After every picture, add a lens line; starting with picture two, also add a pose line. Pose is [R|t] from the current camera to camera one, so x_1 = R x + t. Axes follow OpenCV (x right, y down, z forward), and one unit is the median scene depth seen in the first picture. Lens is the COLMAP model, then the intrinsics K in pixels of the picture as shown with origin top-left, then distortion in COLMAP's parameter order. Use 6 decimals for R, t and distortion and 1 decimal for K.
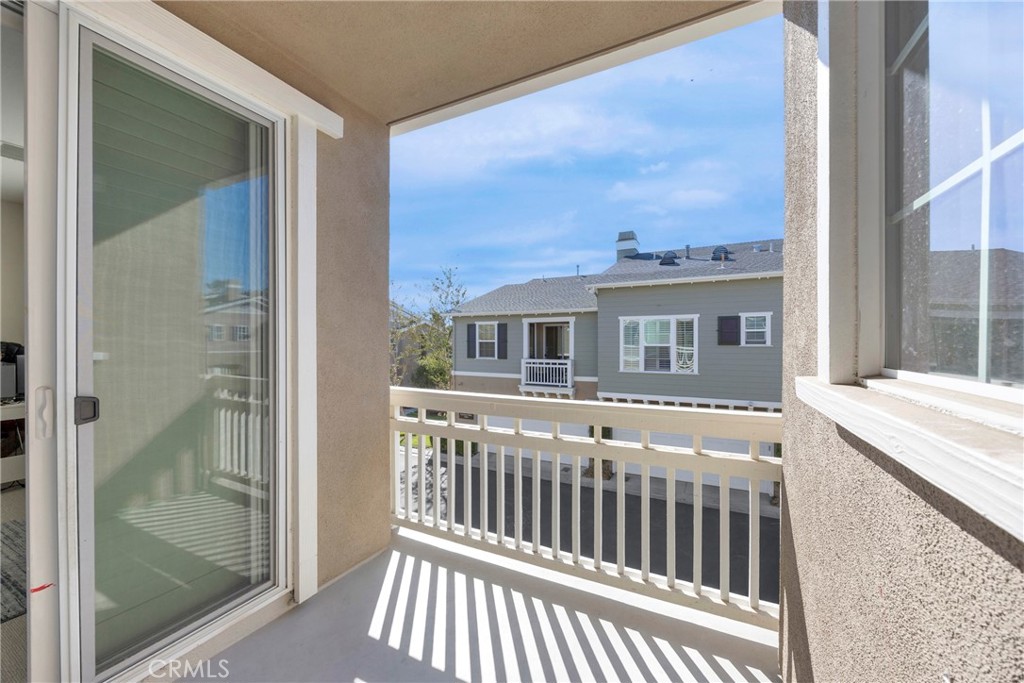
lens RADIAL K [[391.1, 0, 511.9], [0, 391.1, 342.6], [0, 0, 1]] dist [-0.007562, 0.000807]
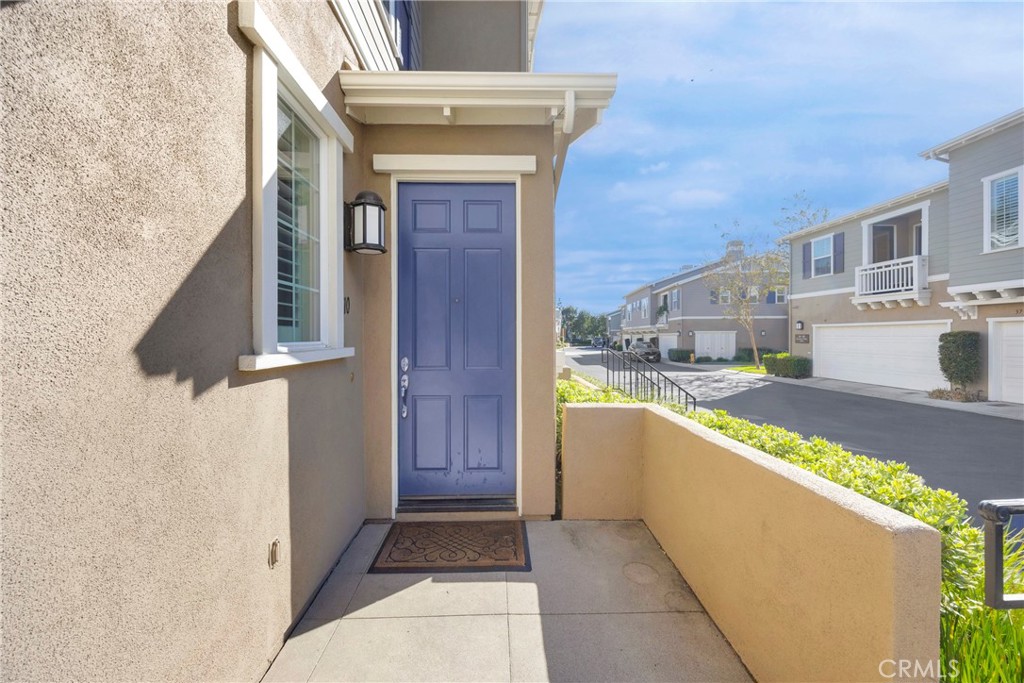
lens RADIAL K [[391.1, 0, 507.8], [0, 391.1, 340.9], [0, 0, 1]] dist [-0.007562, 0.000807]
pose [[0.488990, 0.009840, -0.872234, 0.318472], [0.003861, 0.999902, 0.013445, 0.150437], [0.872281, -0.009942, 0.488904, -0.094000]]
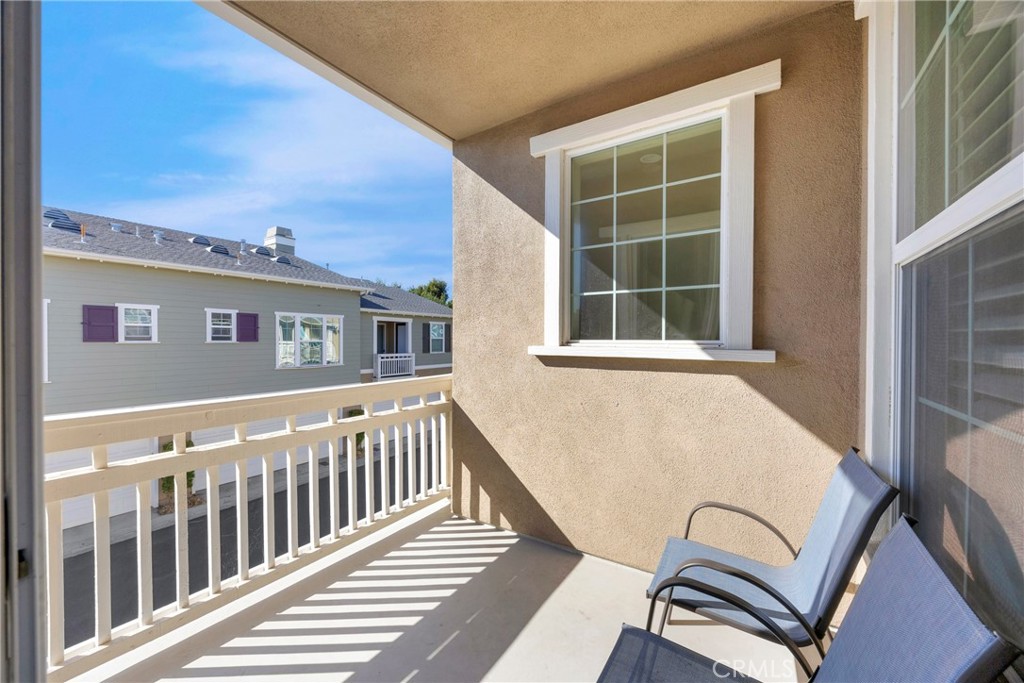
lens RADIAL K [[391.1, 0, 510.0], [0, 391.1, 343.3], [0, 0, 1]] dist [-0.007562, 0.000807]
pose [[0.114137, -0.008954, 0.993425, -1.040287], [-0.002301, 0.999954, 0.009277, 0.000157], [-0.993462, -0.003345, 0.114111, 0.531741]]
